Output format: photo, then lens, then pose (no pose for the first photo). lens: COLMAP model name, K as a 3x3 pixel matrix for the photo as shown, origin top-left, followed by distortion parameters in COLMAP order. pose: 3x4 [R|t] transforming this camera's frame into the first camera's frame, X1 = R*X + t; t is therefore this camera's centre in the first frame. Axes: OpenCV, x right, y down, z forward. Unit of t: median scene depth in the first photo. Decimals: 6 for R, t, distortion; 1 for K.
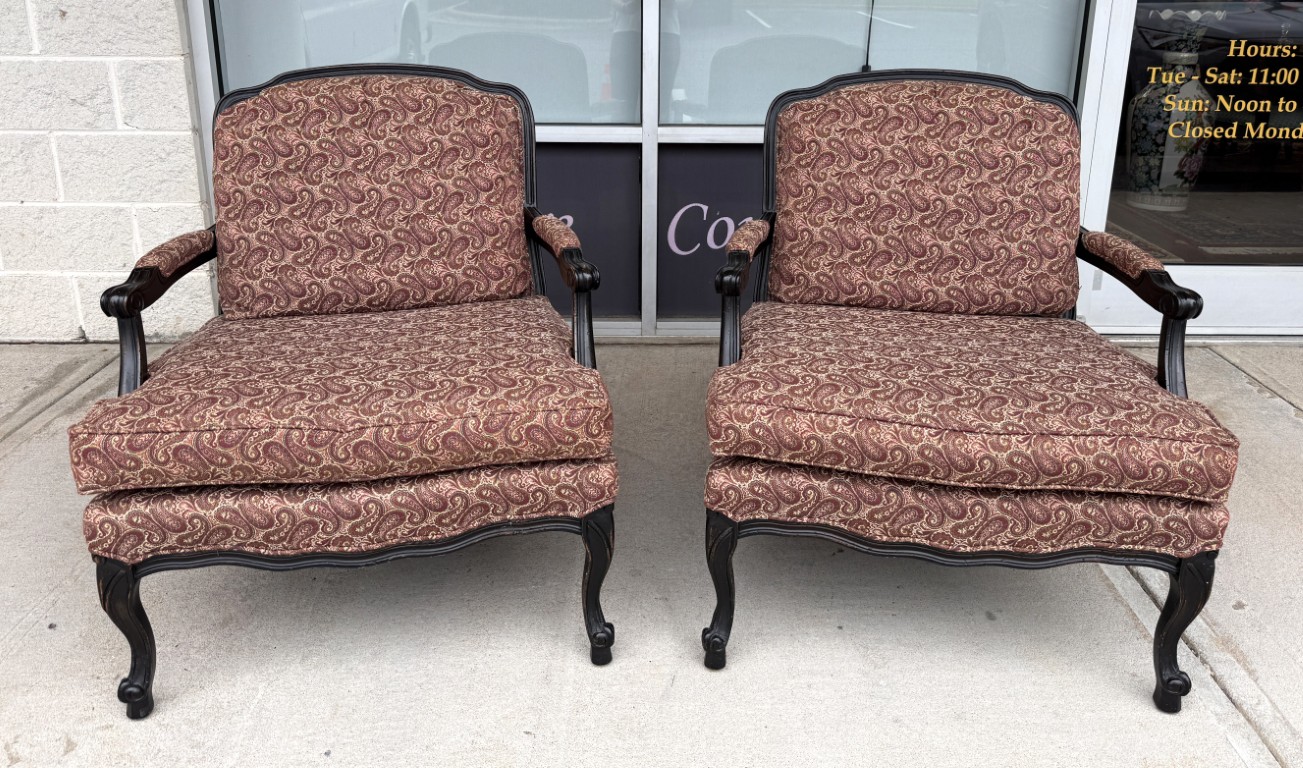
lens RADIAL K [[1017.5, 0, 649.2], [0, 1017.5, 279.3], [0, 0, 1]] dist [0.065326, -0.082301]
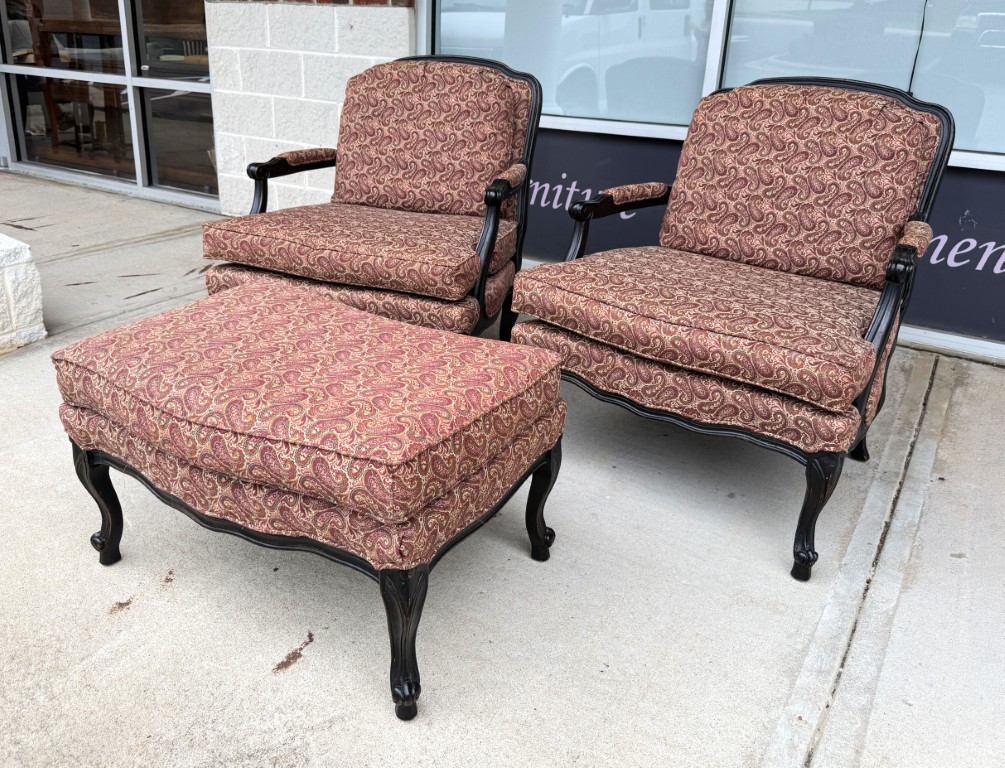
lens RADIAL K [[853.7, 0, 462.5], [0, 853.7, 341.8], [0, 0, 1]] dist [0.206953, -0.484815]
pose [[0.842428, 0.205954, -0.497894, 0.520172], [-0.179857, 0.978549, 0.100462, 0.081510], [0.507904, 0.004917, 0.861400, -0.119105]]
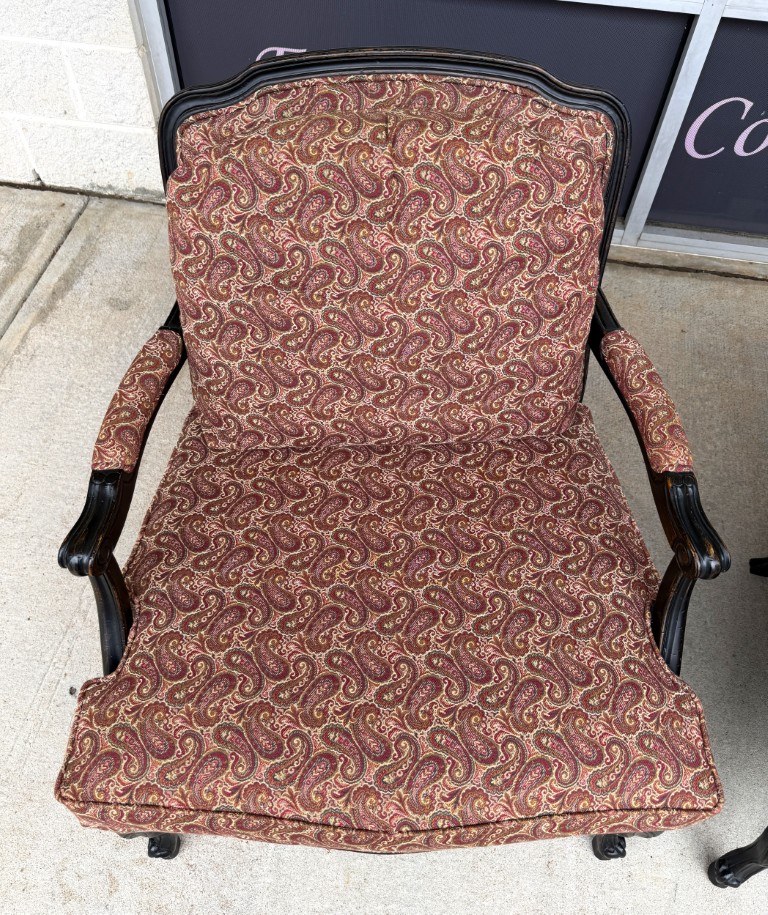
lens RADIAL K [[738.1, 0, 368.6], [0, 738.1, 461.0], [0, 0, 1]] dist [0.132120, -0.166548]
pose [[0.984832, 0.148565, -0.089634, -0.224211], [-0.060898, 0.779689, 0.623198, -0.319822], [0.162472, -0.608287, 0.776910, 0.535381]]
